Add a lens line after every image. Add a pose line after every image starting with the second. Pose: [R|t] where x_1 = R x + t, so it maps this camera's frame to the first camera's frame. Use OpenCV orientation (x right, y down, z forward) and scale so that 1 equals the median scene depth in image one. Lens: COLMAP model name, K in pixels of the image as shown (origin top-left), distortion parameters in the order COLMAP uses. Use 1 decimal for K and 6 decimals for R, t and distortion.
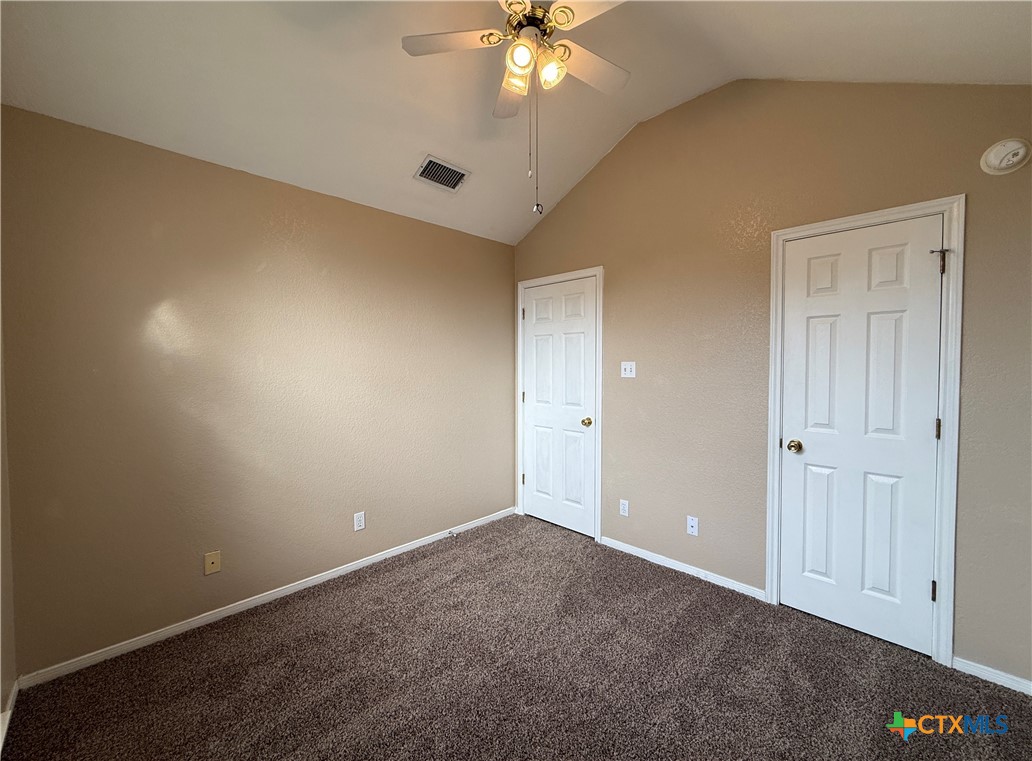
lens RADIAL K [[534.3, 0, 527.2], [0, 534.3, 377.6], [0, 0, 1]] dist [0.022800, 0.000339]
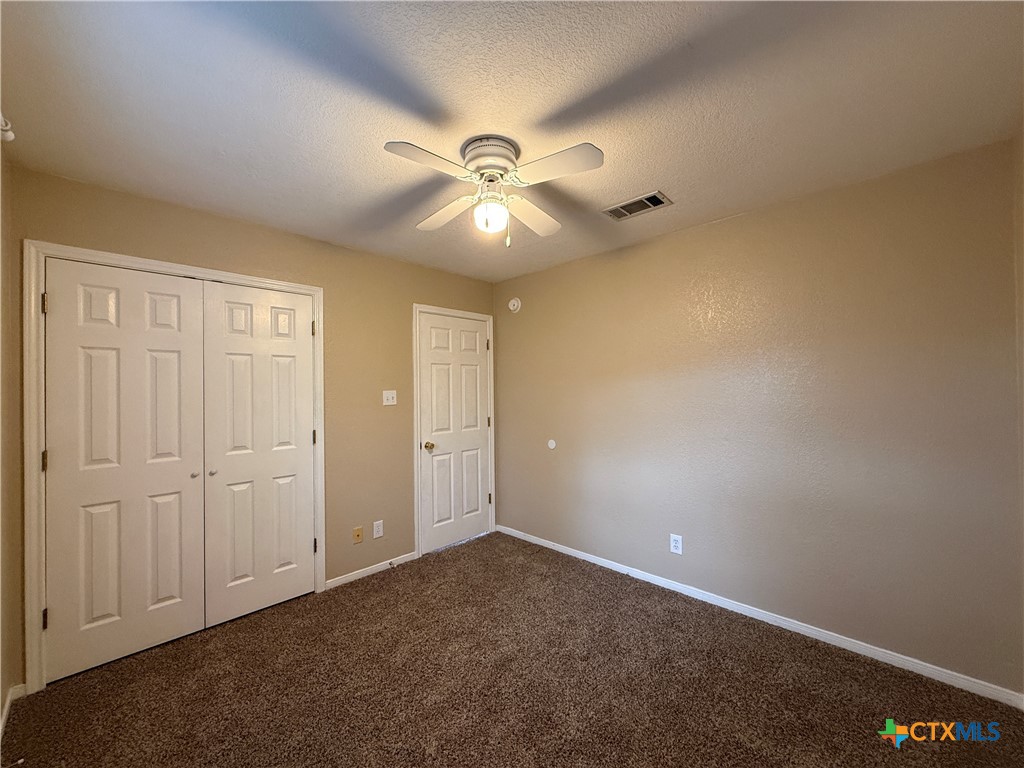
lens RADIAL K [[413.8, 0, 514.8], [0, 413.8, 382.7], [0, 0, 1]] dist [-0.002108, -0.000543]
pose [[-0.129728, 0.025439, 0.991223, -0.655004], [0.040663, 0.998966, -0.020316, -0.017624], [-0.990715, 0.037671, -0.130629, 0.820799]]
